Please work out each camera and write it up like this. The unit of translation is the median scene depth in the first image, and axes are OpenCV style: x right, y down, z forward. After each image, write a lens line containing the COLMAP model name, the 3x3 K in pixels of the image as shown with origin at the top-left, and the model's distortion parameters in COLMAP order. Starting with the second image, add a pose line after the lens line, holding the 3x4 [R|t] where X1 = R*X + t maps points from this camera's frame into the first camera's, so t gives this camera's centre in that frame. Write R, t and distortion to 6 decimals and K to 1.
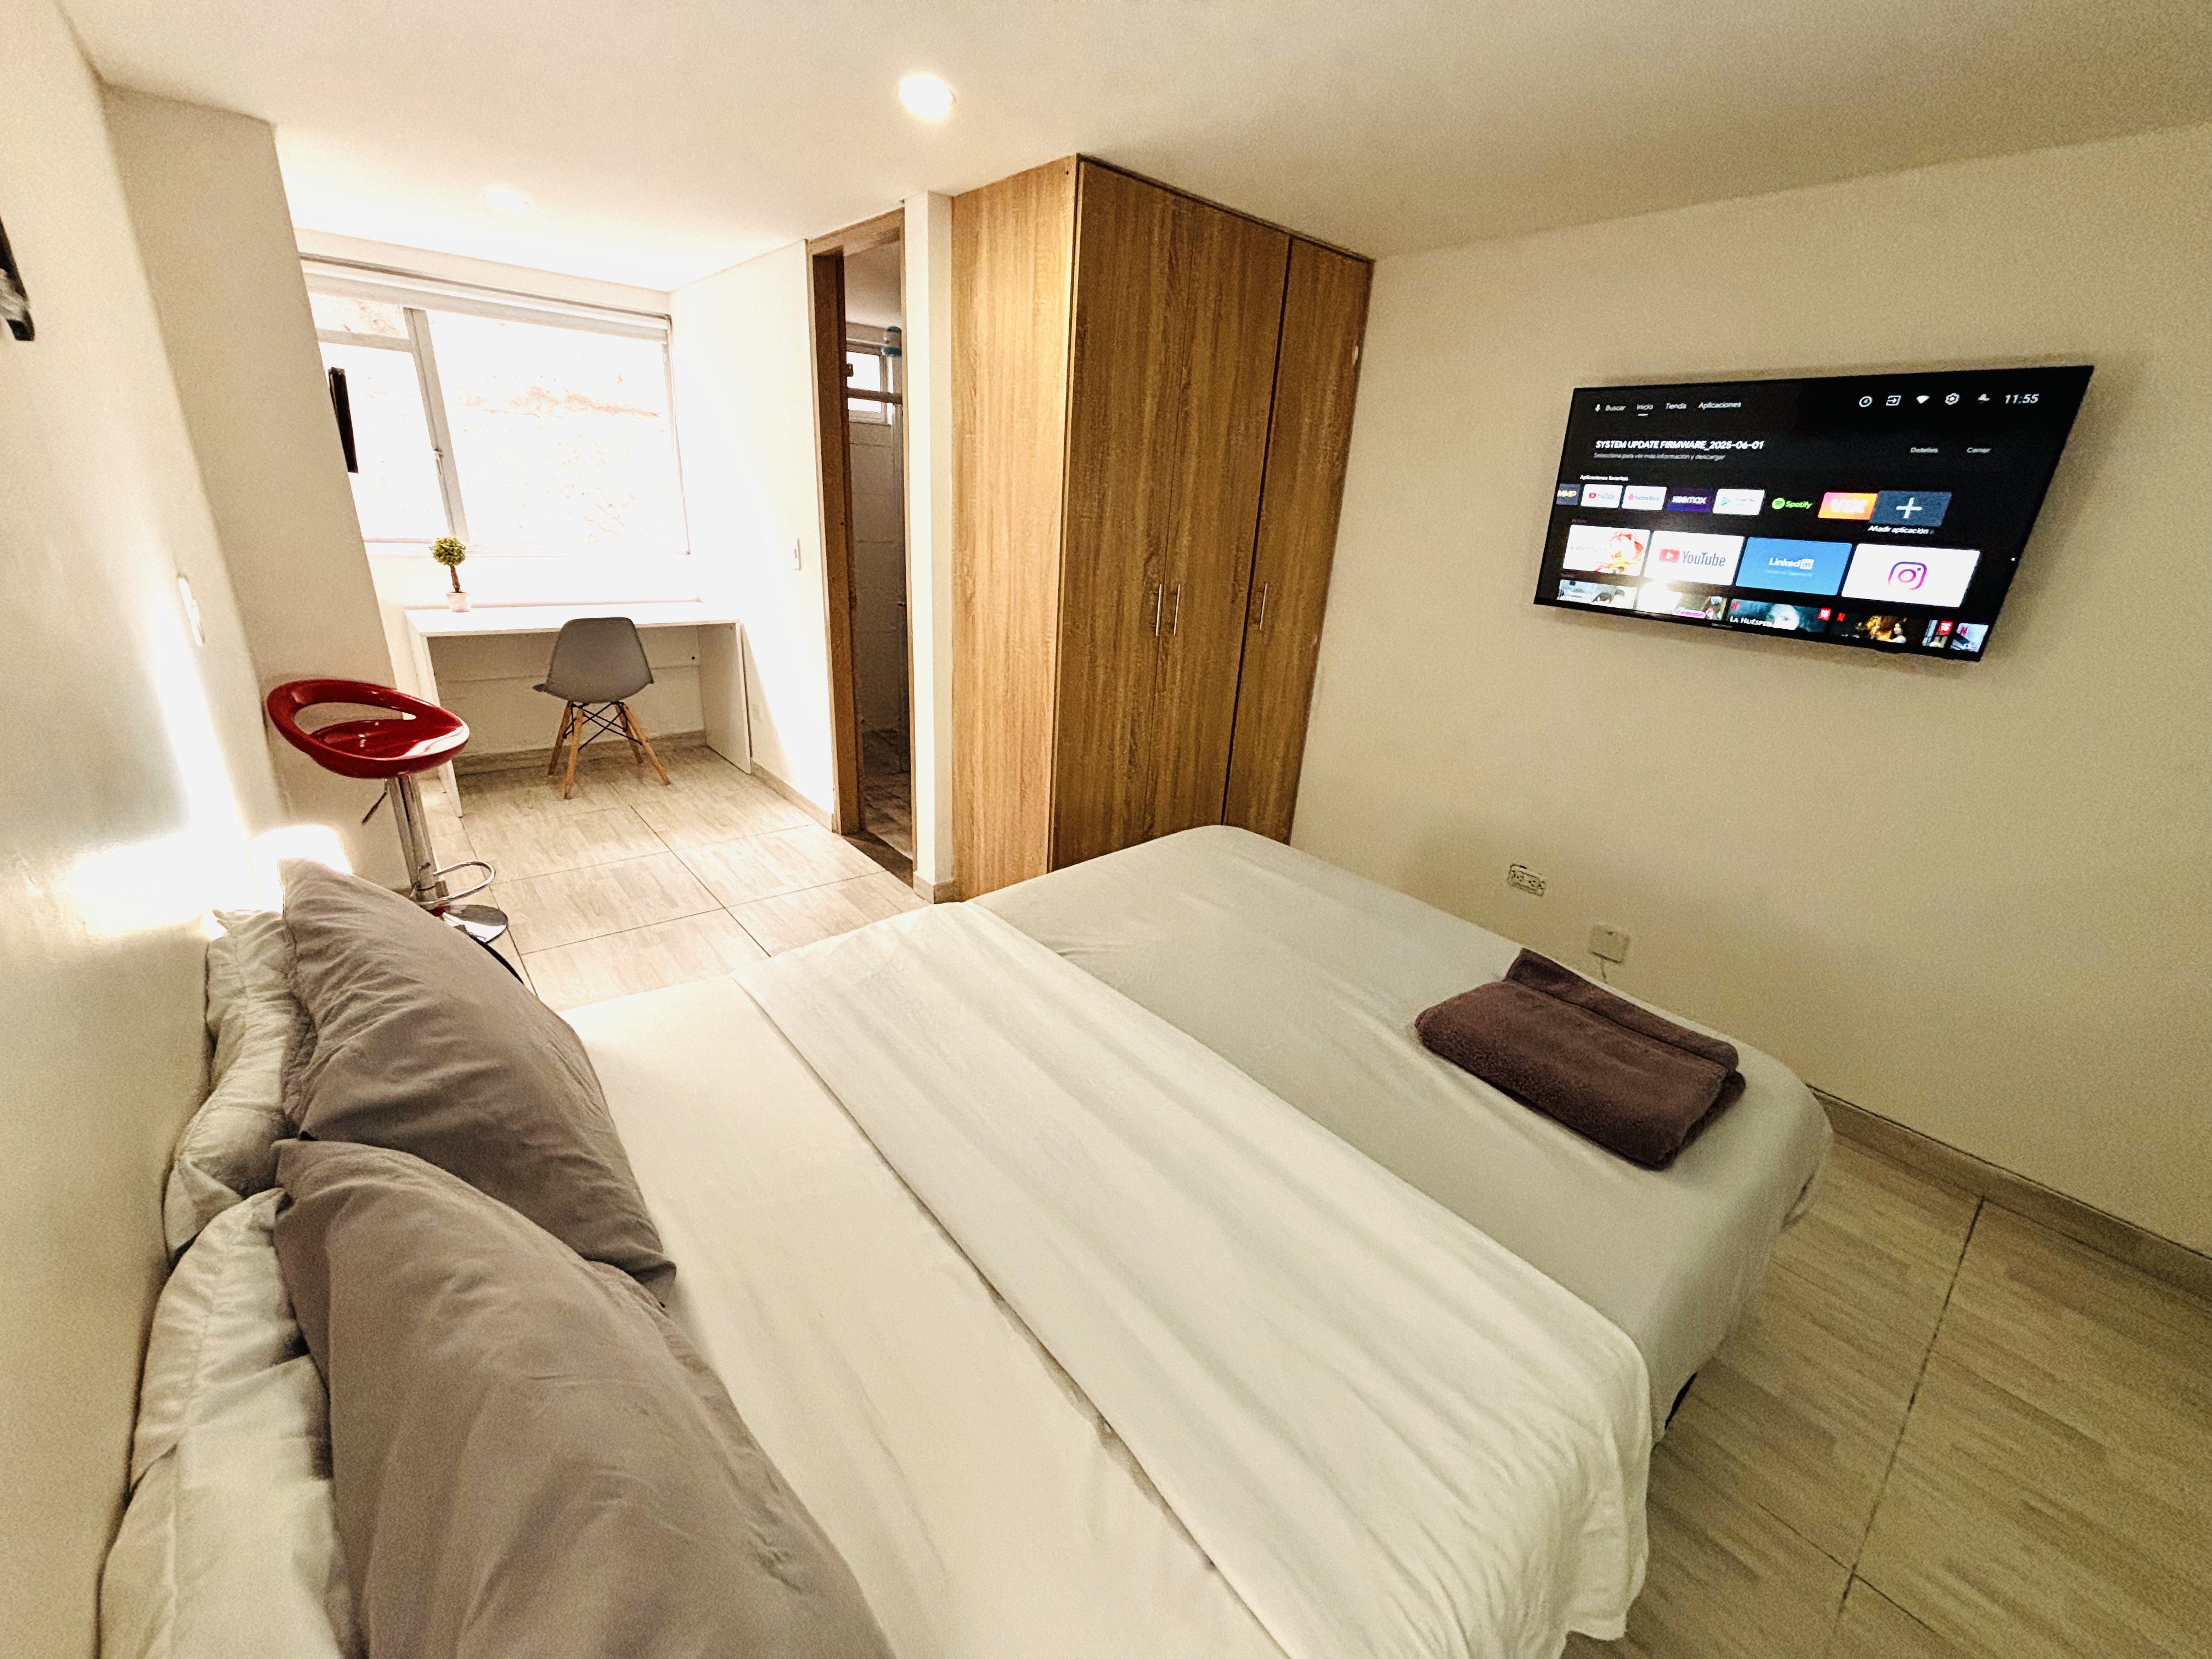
lens RADIAL K [[891.6, 0, 1107.8], [0, 891.6, 827.3], [0, 0, 1]] dist [-0.004171, 0.001506]
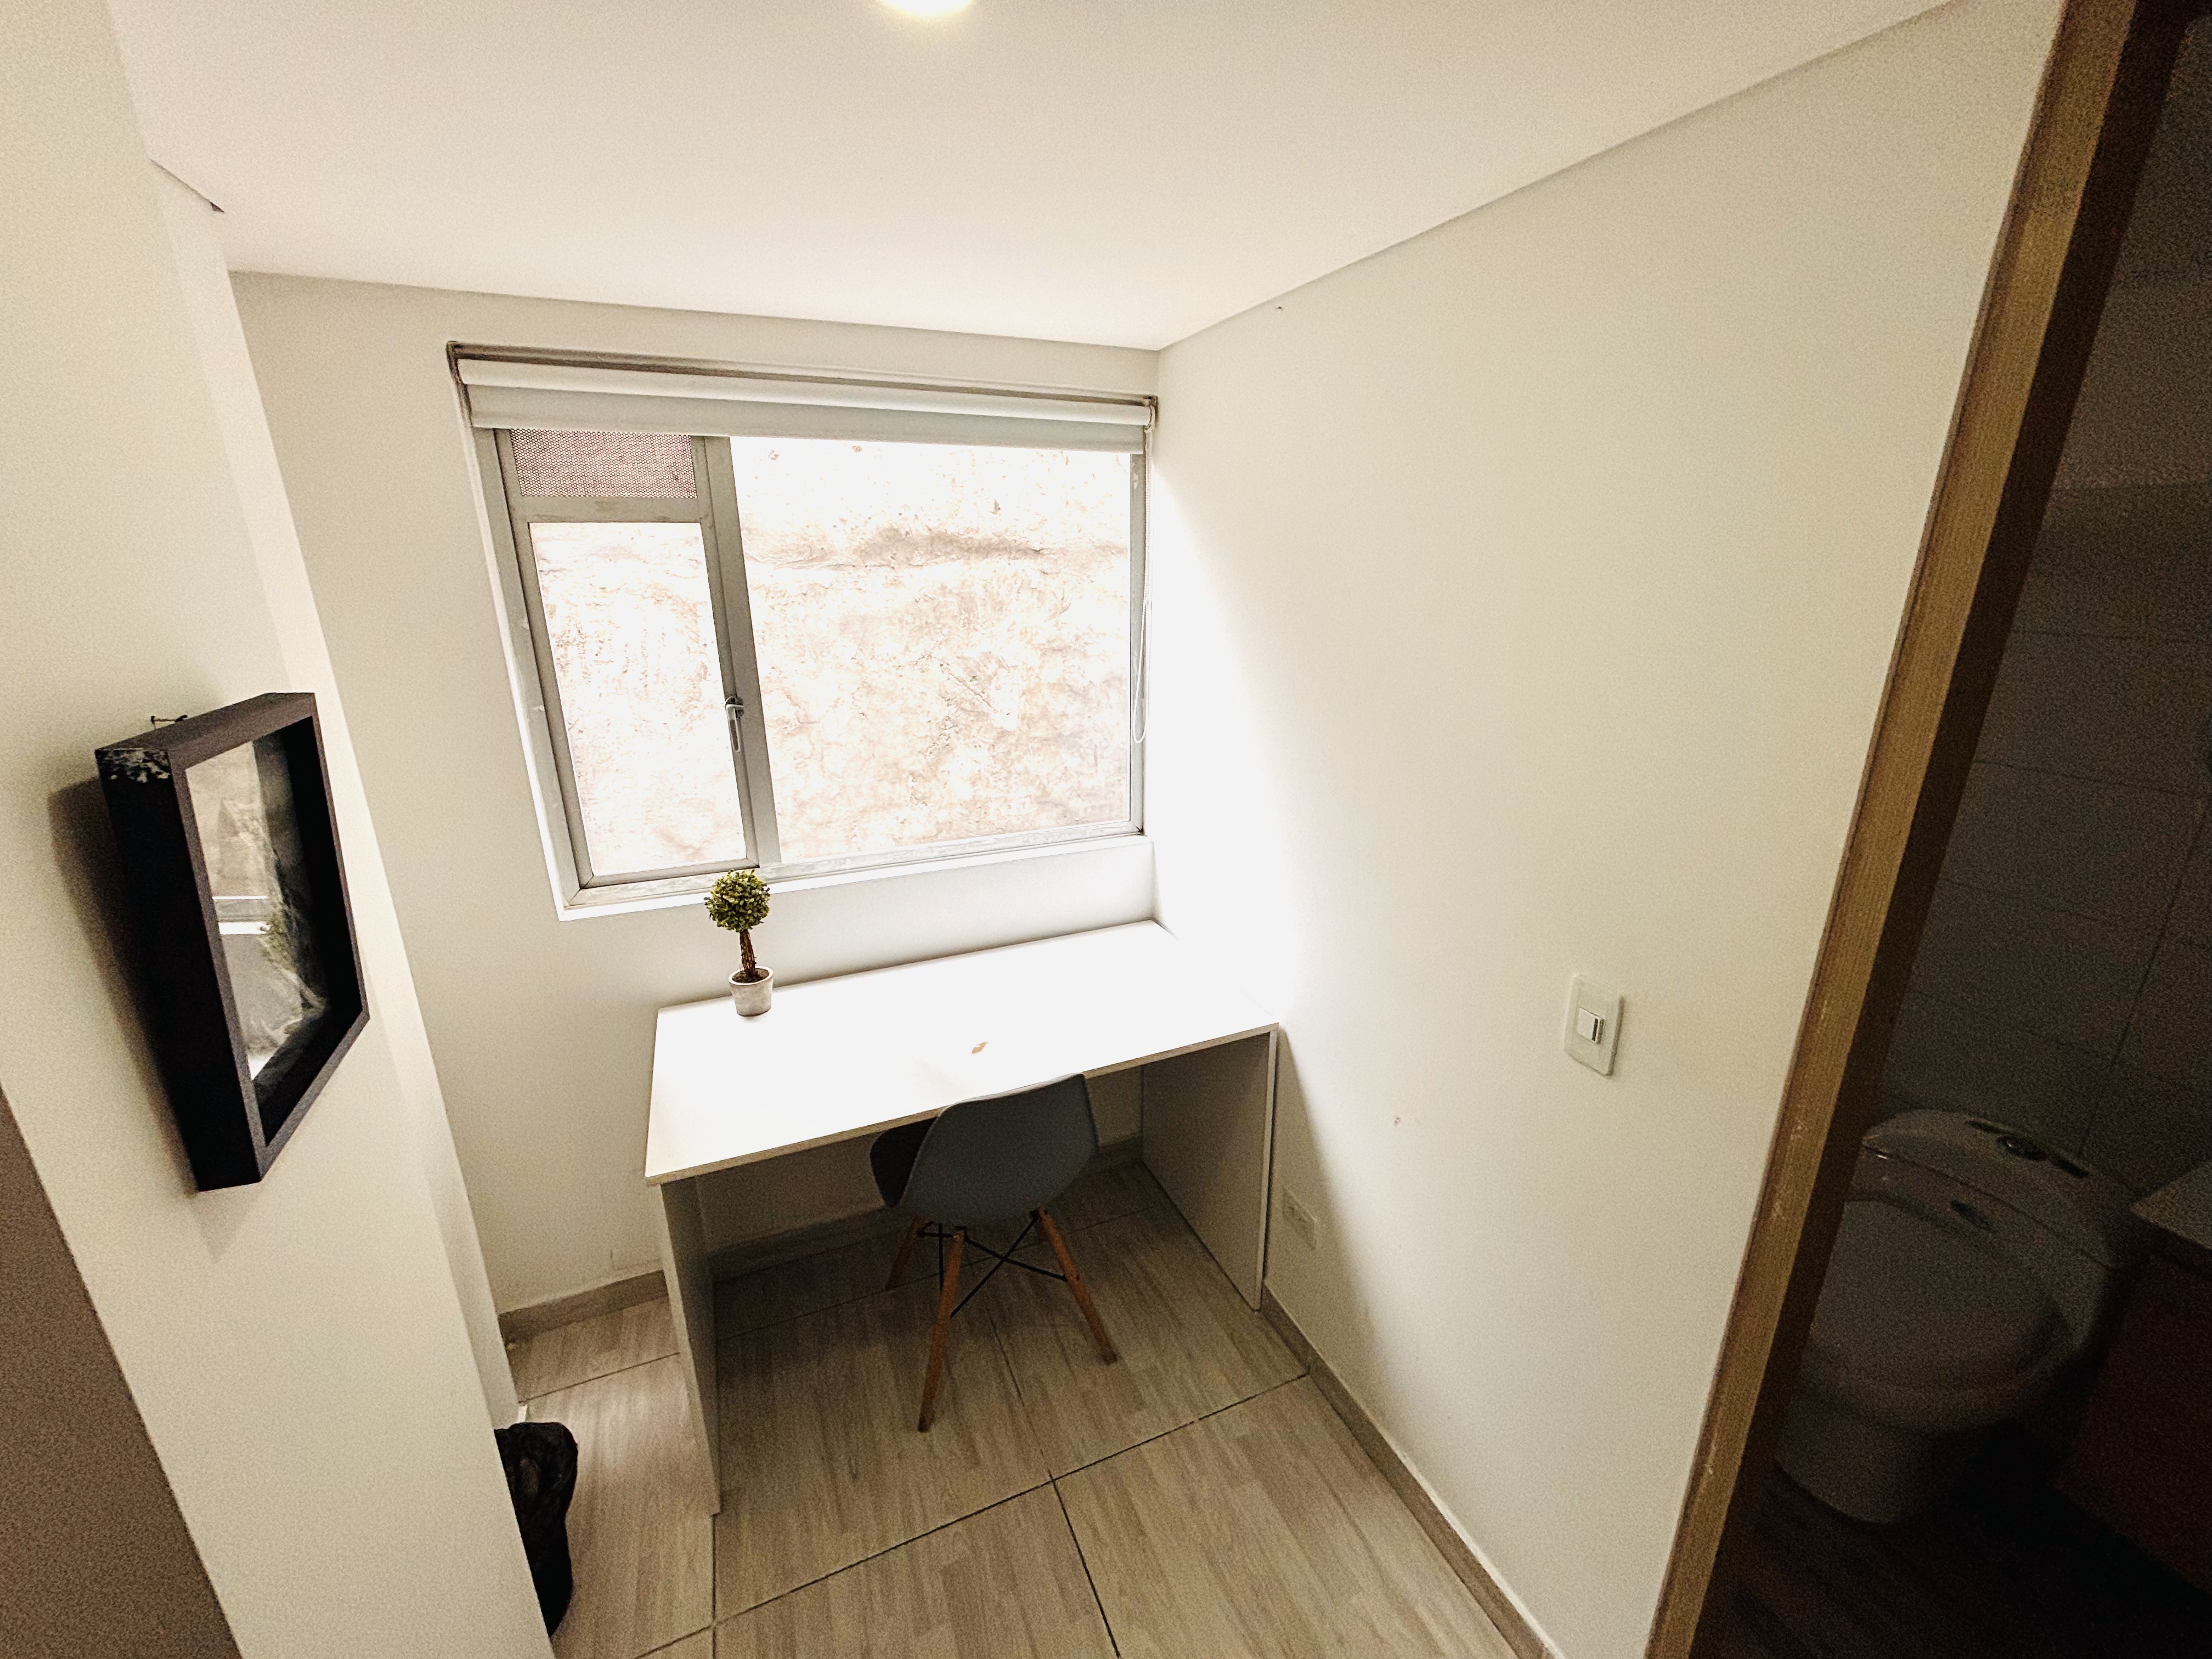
lens RADIAL K [[891.6, 0, 1106.0], [0, 891.6, 822.6], [0, 0, 1]] dist [-0.004171, 0.001506]
pose [[0.955836, 0.018269, -0.293331, -0.633694], [-0.040781, 0.996655, -0.070816, -0.519607], [0.291056, 0.079651, 0.953385, 0.922493]]
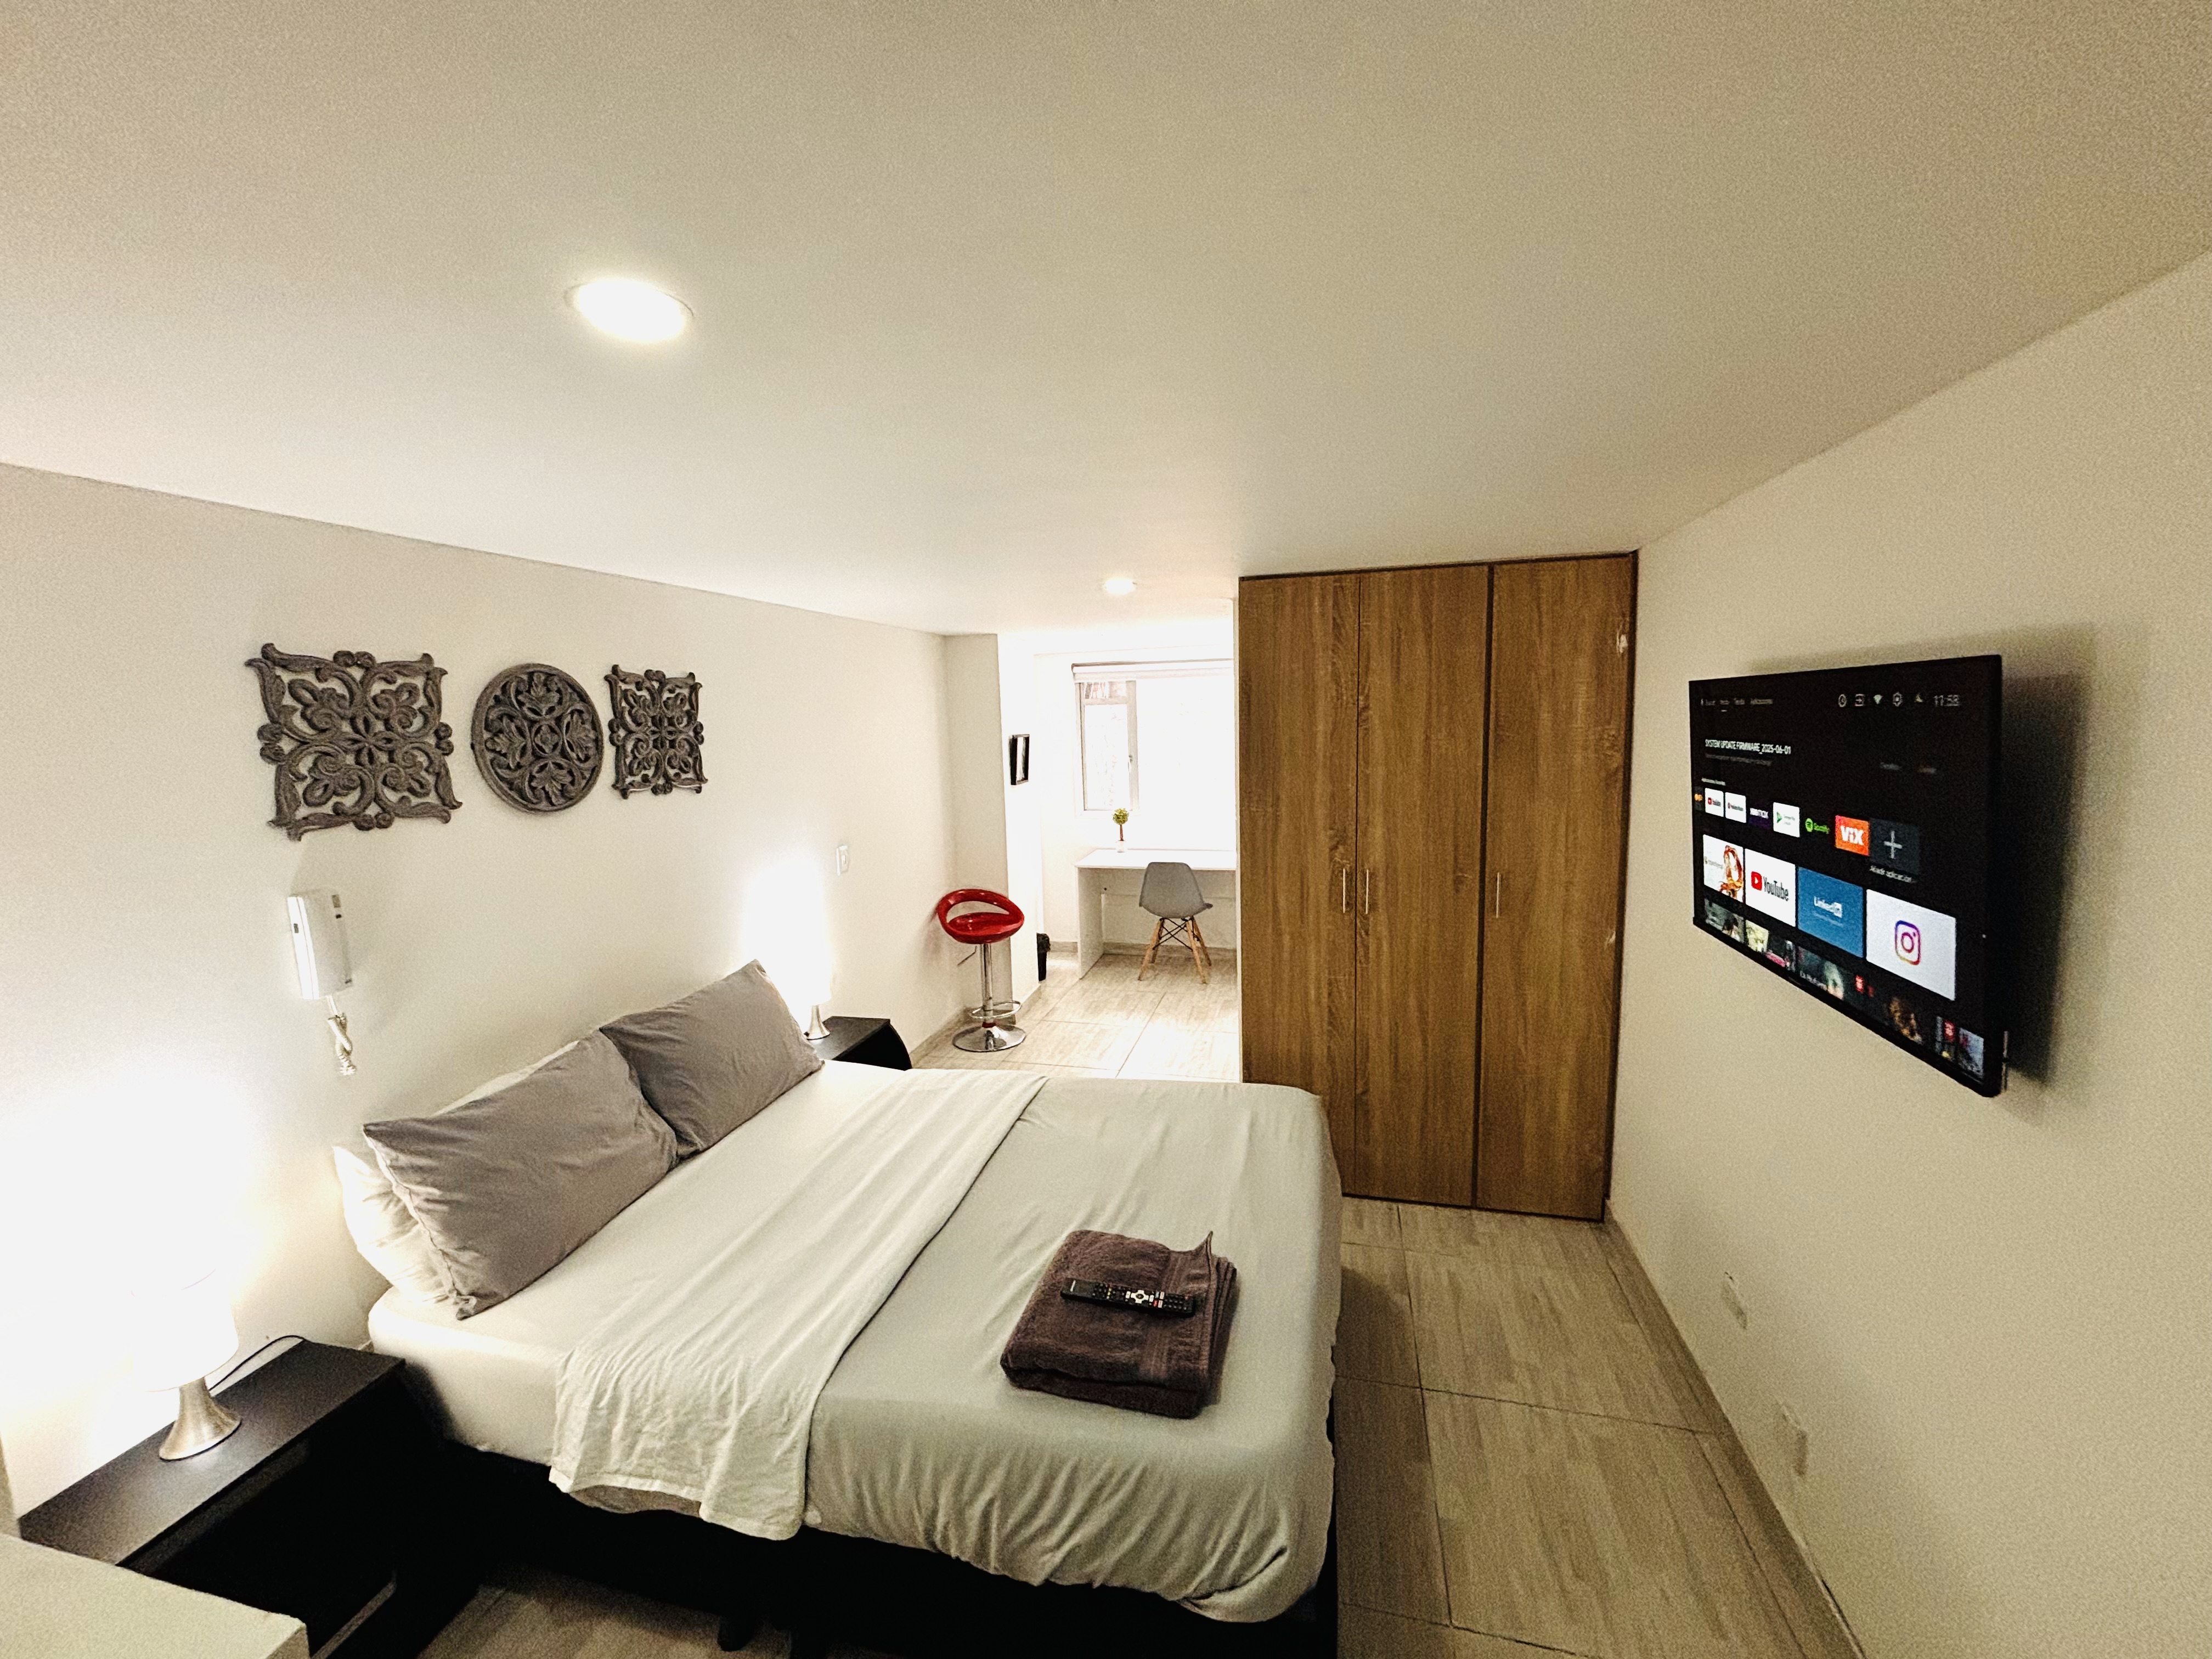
lens RADIAL K [[891.6, 0, 1103.5], [0, 891.6, 823.2], [0, 0, 1]] dist [-0.004171, 0.001506]
pose [[0.578151, 0.021883, -0.815636, 0.884968], [-0.225659, 0.964937, -0.134067, -0.117493], [0.784104, 0.261567, 0.562818, 0.110402]]
